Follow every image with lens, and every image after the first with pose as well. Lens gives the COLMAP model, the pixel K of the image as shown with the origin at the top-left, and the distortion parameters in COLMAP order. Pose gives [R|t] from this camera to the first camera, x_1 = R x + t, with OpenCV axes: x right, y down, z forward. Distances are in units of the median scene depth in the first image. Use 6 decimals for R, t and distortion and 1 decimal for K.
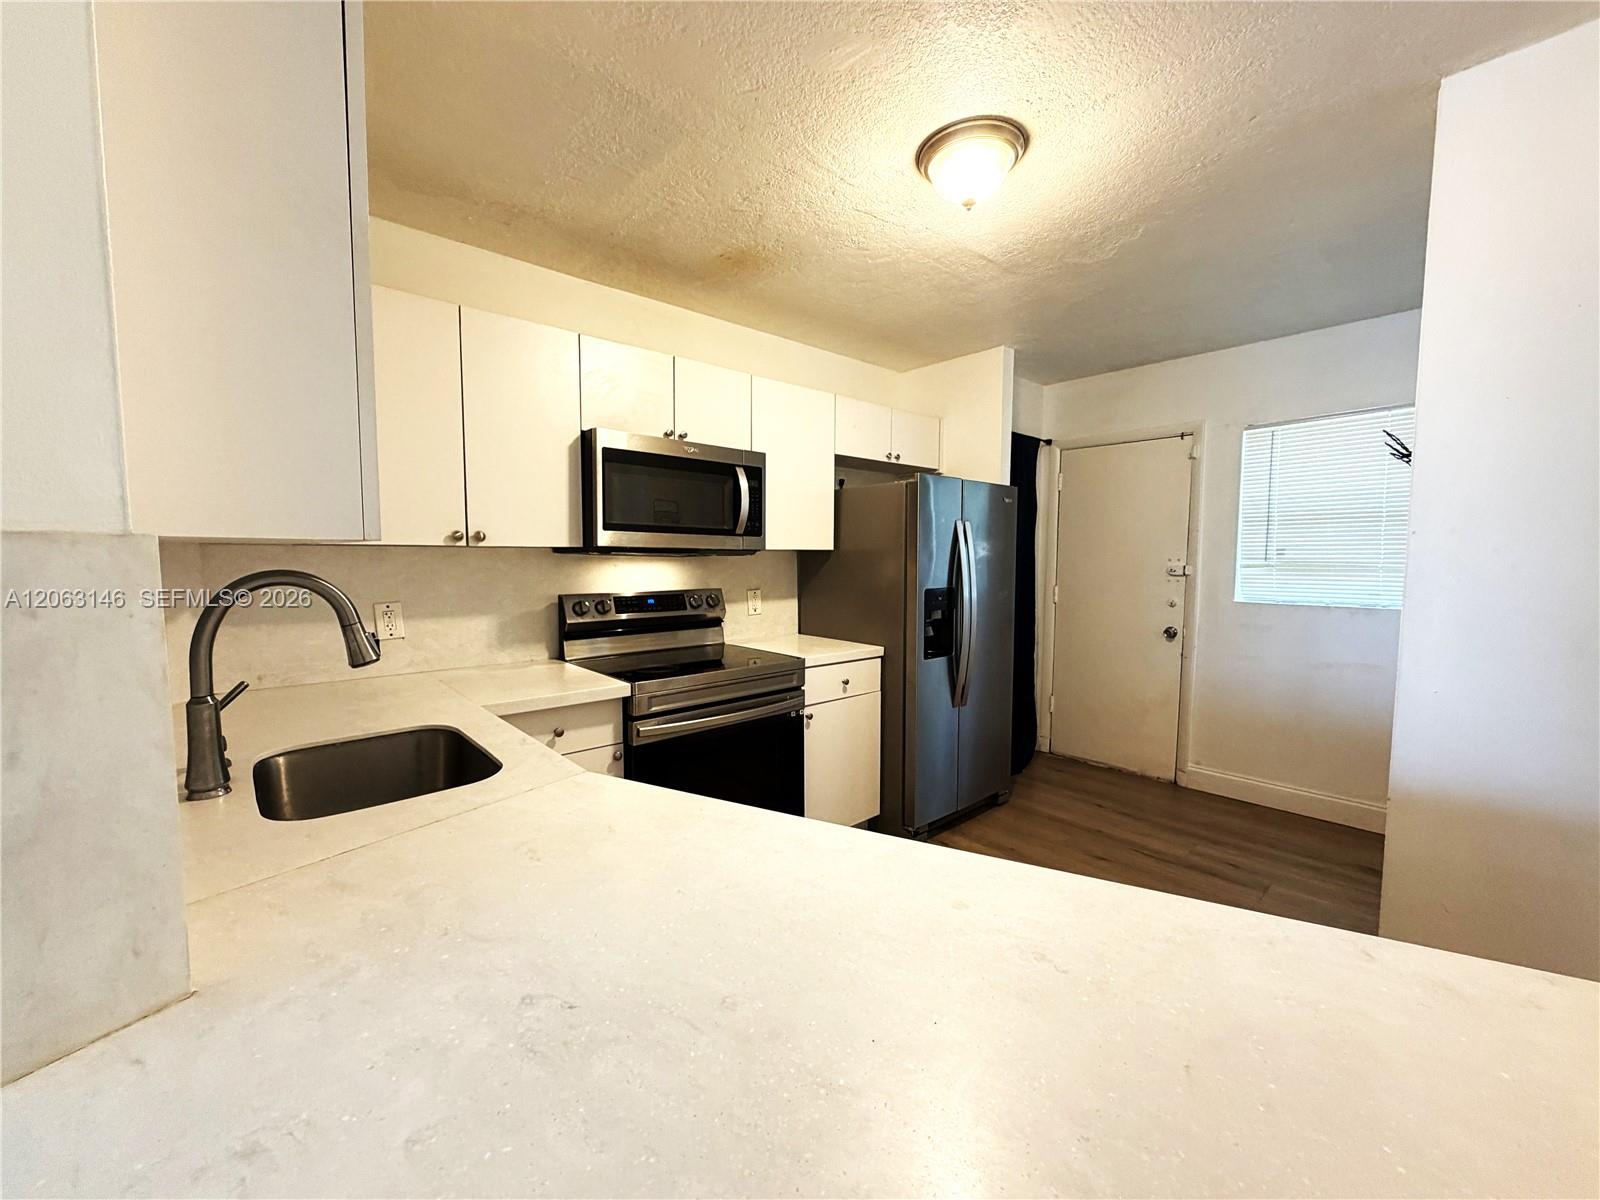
lens RADIAL K [[631.9, 0, 793.7], [0, 631.9, 601.6], [0, 0, 1]] dist [0.000469, -0.000036]
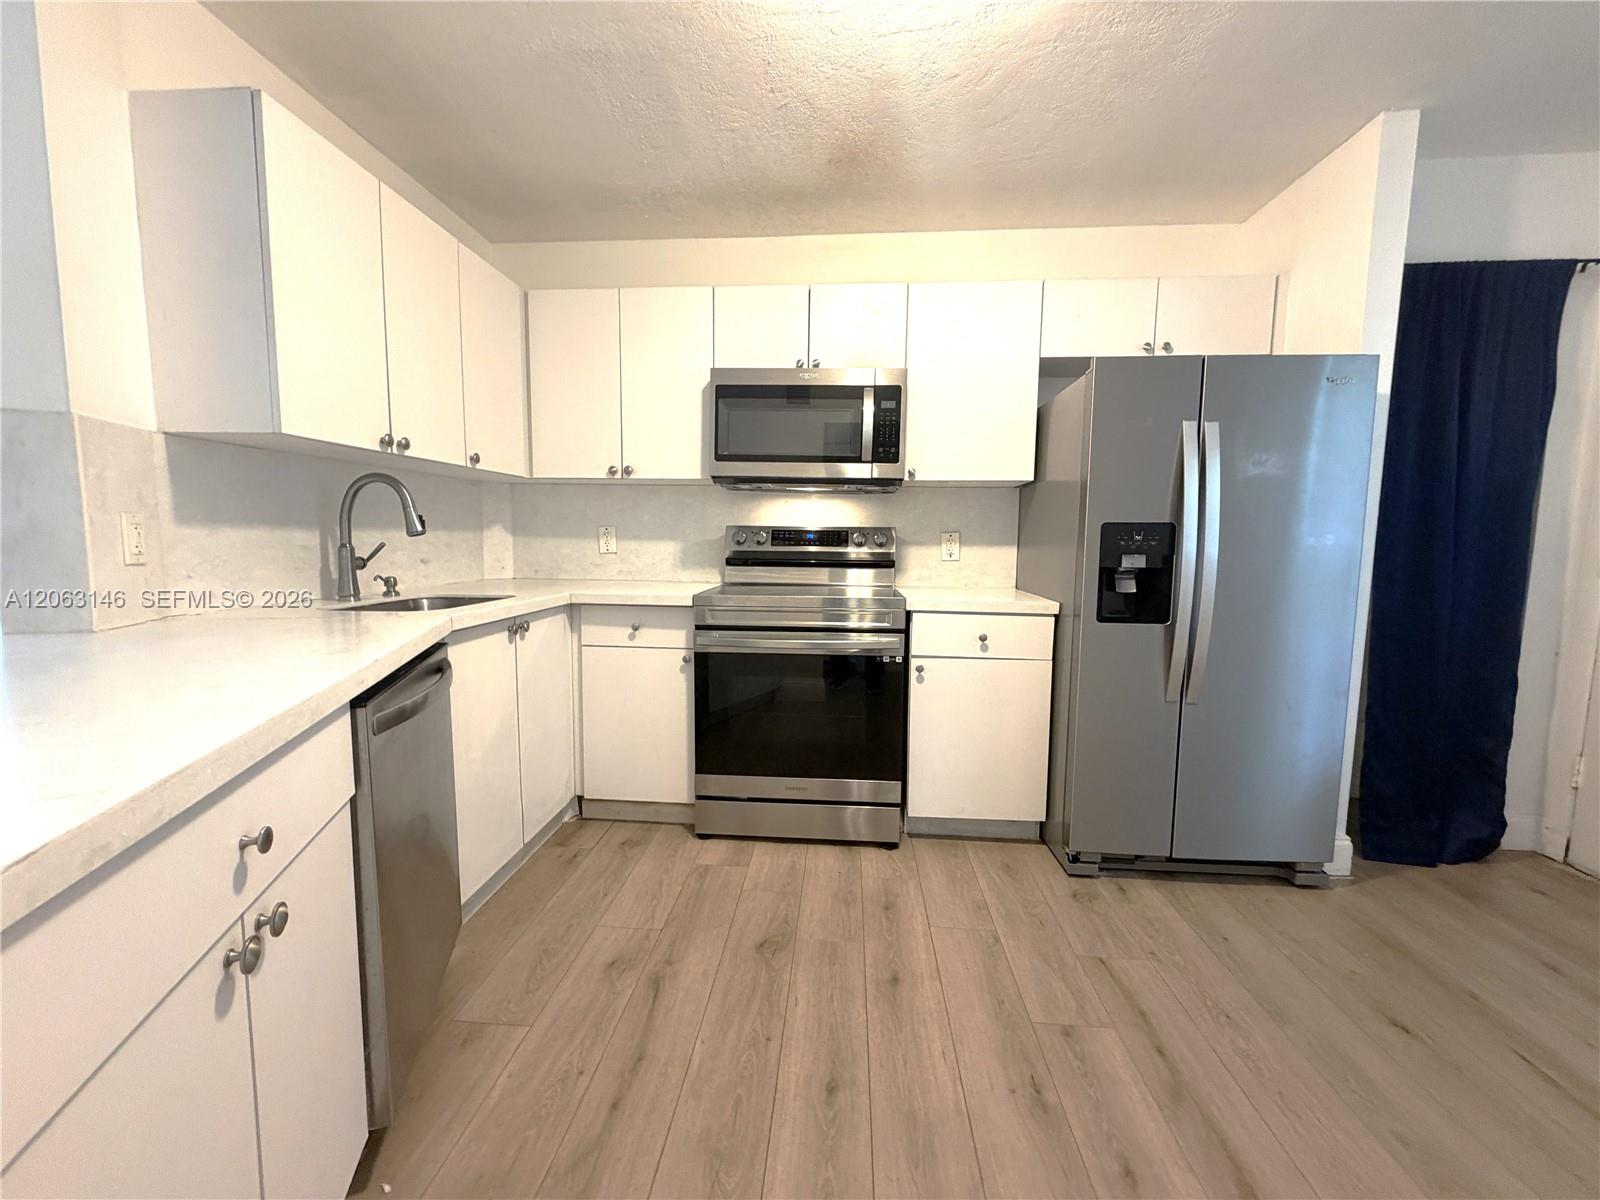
lens RADIAL K [[631.9, 0, 798.2], [0, 631.9, 599.7], [0, 0, 1]] dist [0.000469, -0.000036]
pose [[0.698952, 0.073152, -0.711418, 0.516708], [-0.063218, 0.997181, 0.040426, 0.064691], [0.712369, 0.016719, 0.701606, 0.281616]]
